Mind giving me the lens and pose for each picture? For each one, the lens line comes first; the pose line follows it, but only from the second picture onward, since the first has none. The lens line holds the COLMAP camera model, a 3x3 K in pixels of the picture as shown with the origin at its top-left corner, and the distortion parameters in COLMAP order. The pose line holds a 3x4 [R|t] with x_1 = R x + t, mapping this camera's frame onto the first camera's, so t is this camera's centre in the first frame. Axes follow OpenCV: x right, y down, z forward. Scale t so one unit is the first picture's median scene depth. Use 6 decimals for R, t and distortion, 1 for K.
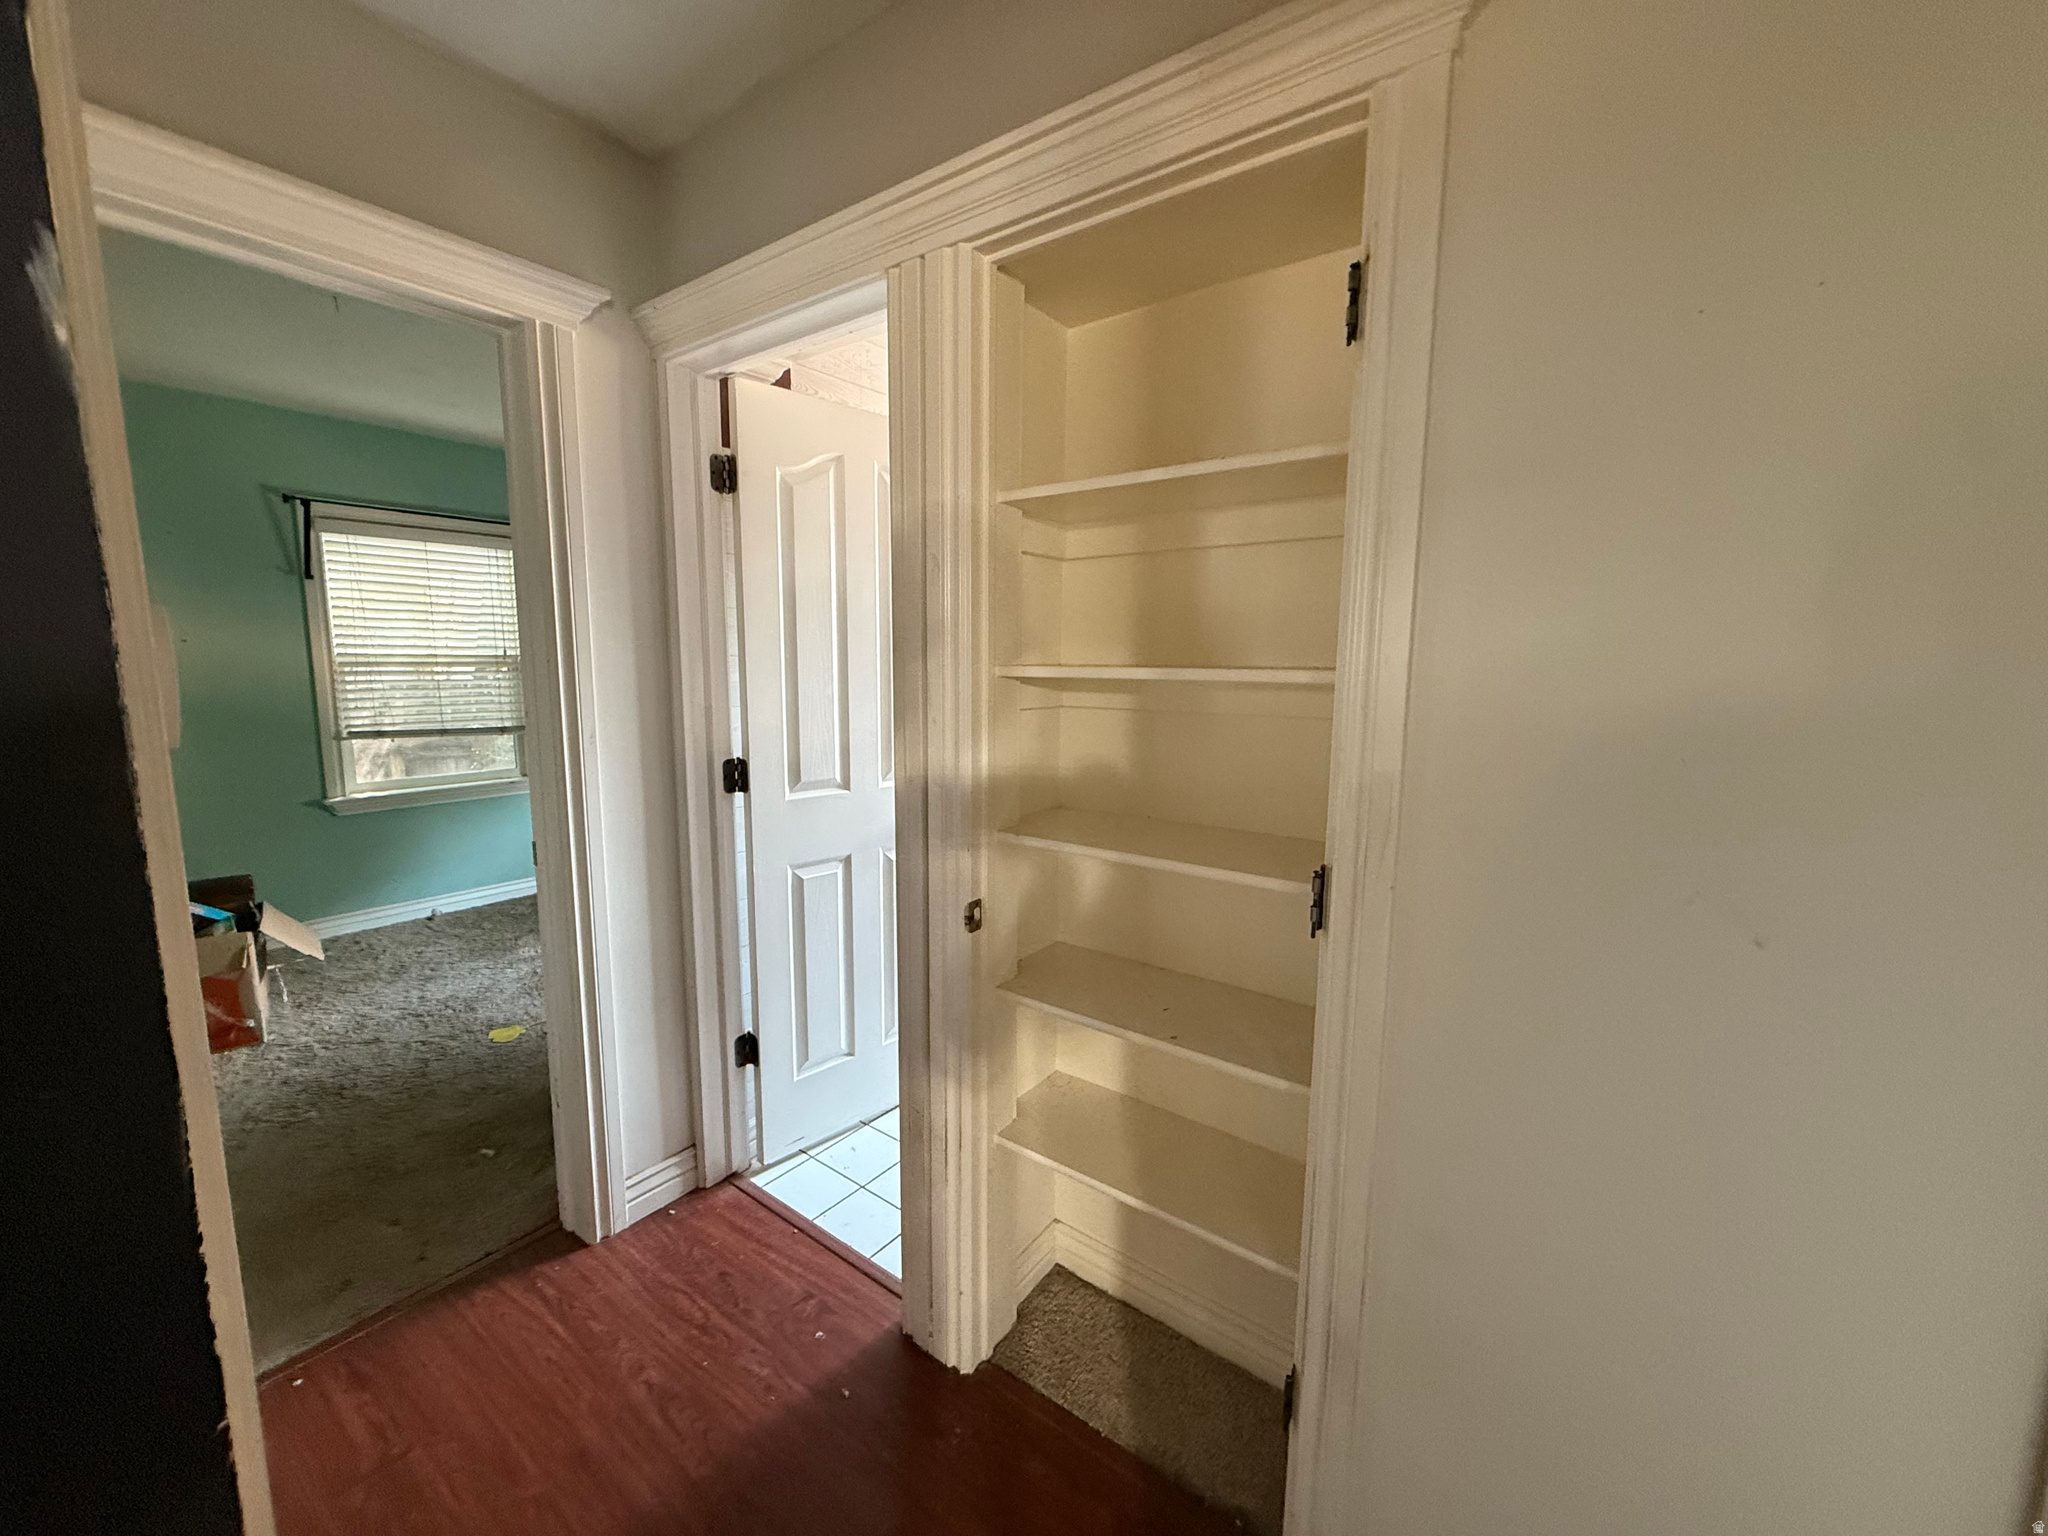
lens RADIAL K [[811.0, 0, 1026.6], [0, 811.0, 769.9], [0, 0, 1]] dist [-0.000772, -0.000220]
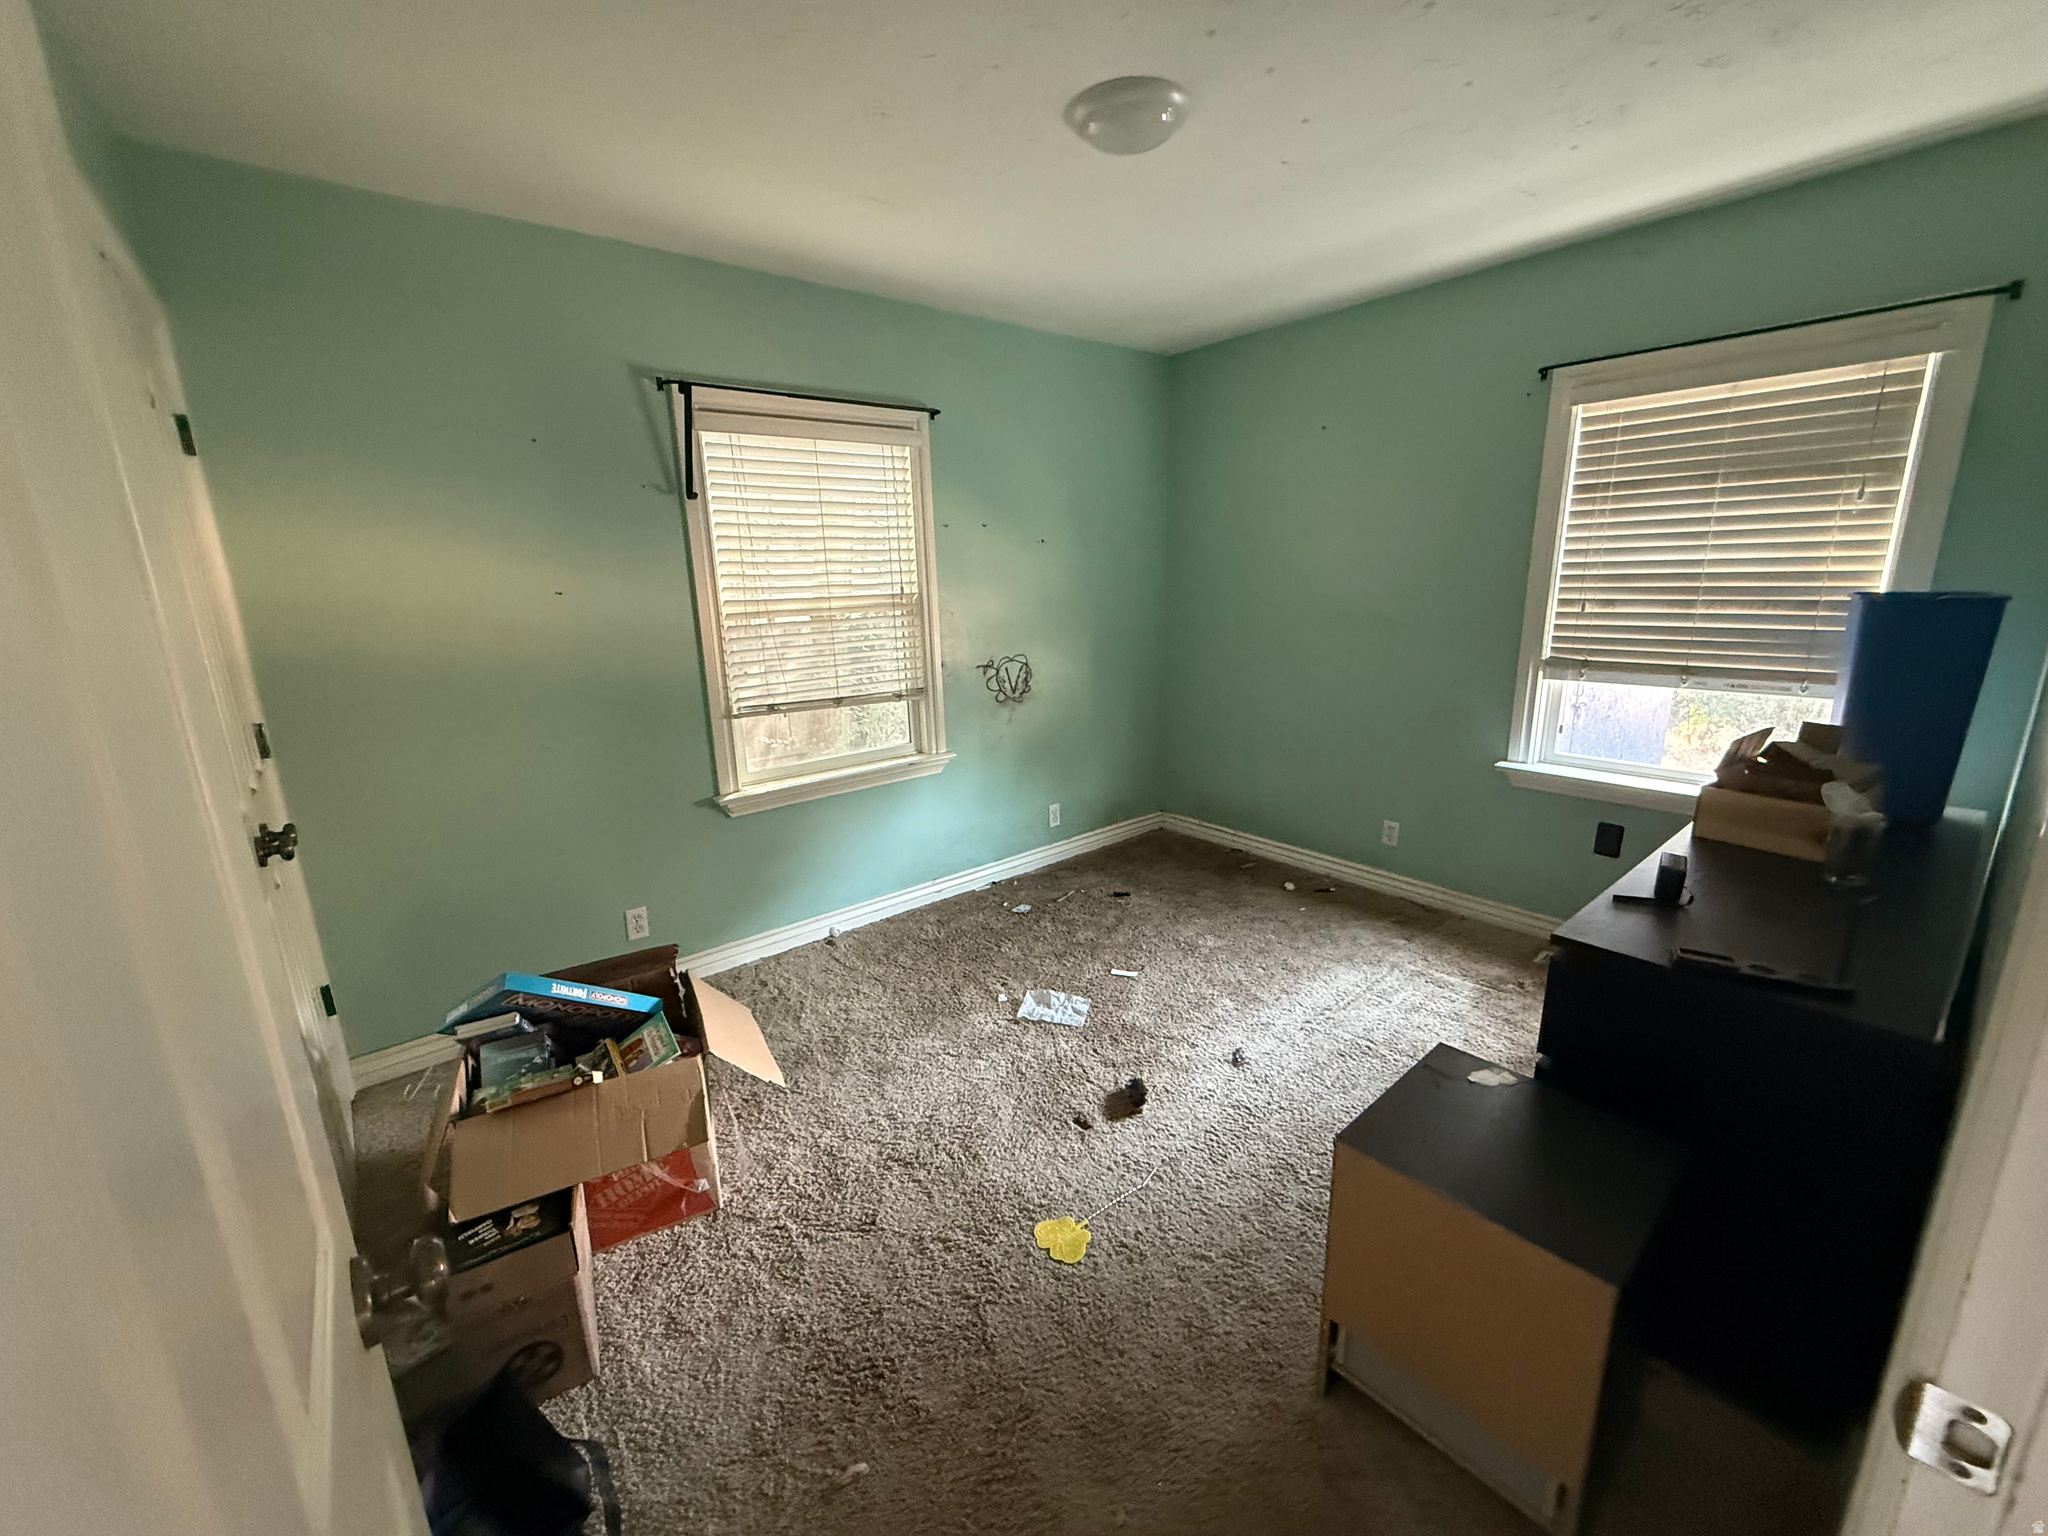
lens RADIAL K [[811.0, 0, 1024.1], [0, 811.0, 765.3], [0, 0, 1]] dist [-0.000772, -0.000220]
pose [[0.971320, 0.017549, -0.237129, -0.407202], [0.006571, 0.994911, 0.100544, -0.067941], [0.237687, -0.099219, 0.966261, 0.336762]]
